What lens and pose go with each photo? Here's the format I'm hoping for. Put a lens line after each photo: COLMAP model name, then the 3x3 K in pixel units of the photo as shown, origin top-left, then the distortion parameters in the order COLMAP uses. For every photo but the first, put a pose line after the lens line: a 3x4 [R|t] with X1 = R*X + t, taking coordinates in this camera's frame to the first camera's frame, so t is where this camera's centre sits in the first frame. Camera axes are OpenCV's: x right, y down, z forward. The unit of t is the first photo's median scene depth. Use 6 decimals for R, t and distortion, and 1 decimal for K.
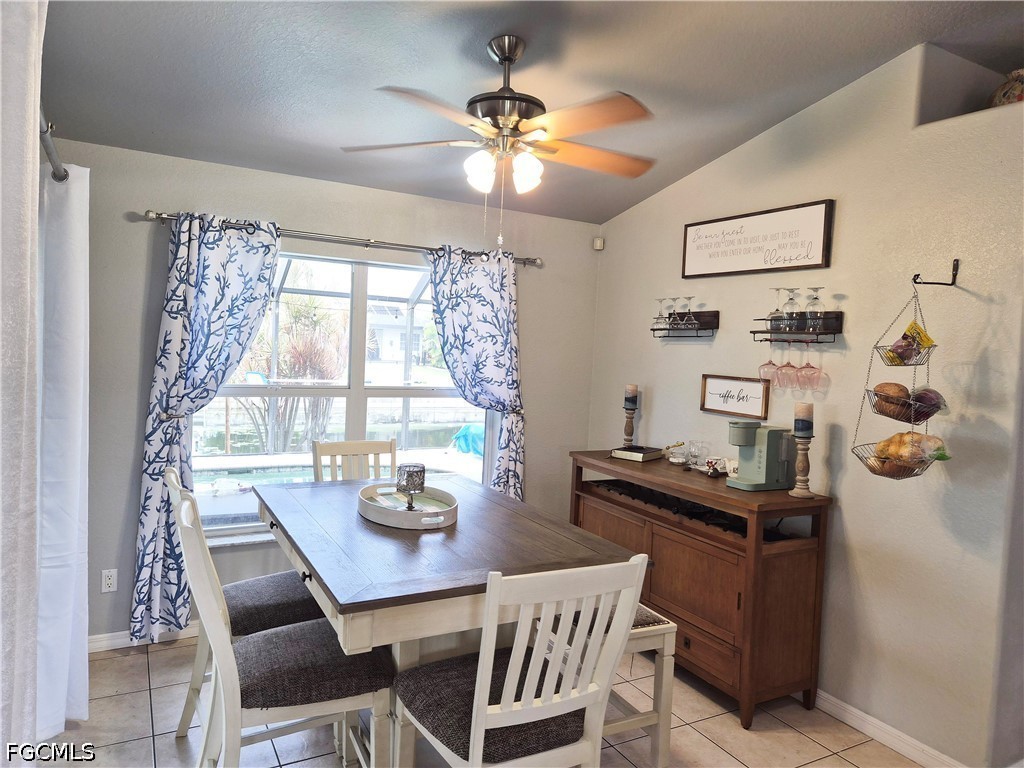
lens RADIAL K [[685.8, 0, 512.0], [0, 685.8, 384.0], [0, 0, 1]] dist [0.052344, -0.045238]
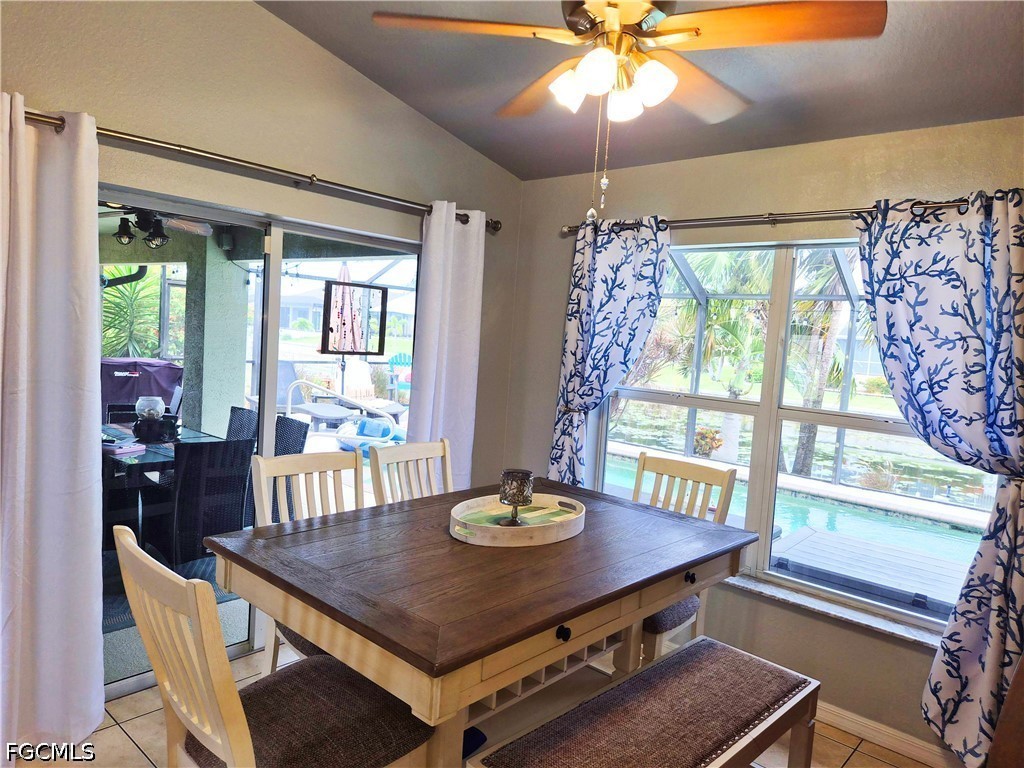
lens RADIAL K [[685.8, 0, 512.0], [0, 685.8, 384.0], [0, 0, 1]] dist [0.052344, -0.045238]
pose [[0.320672, 0.048008, -0.945973, 0.458391], [-0.102687, 0.994590, 0.015665, -0.001563], [0.941608, 0.092115, 0.323867, 0.504945]]
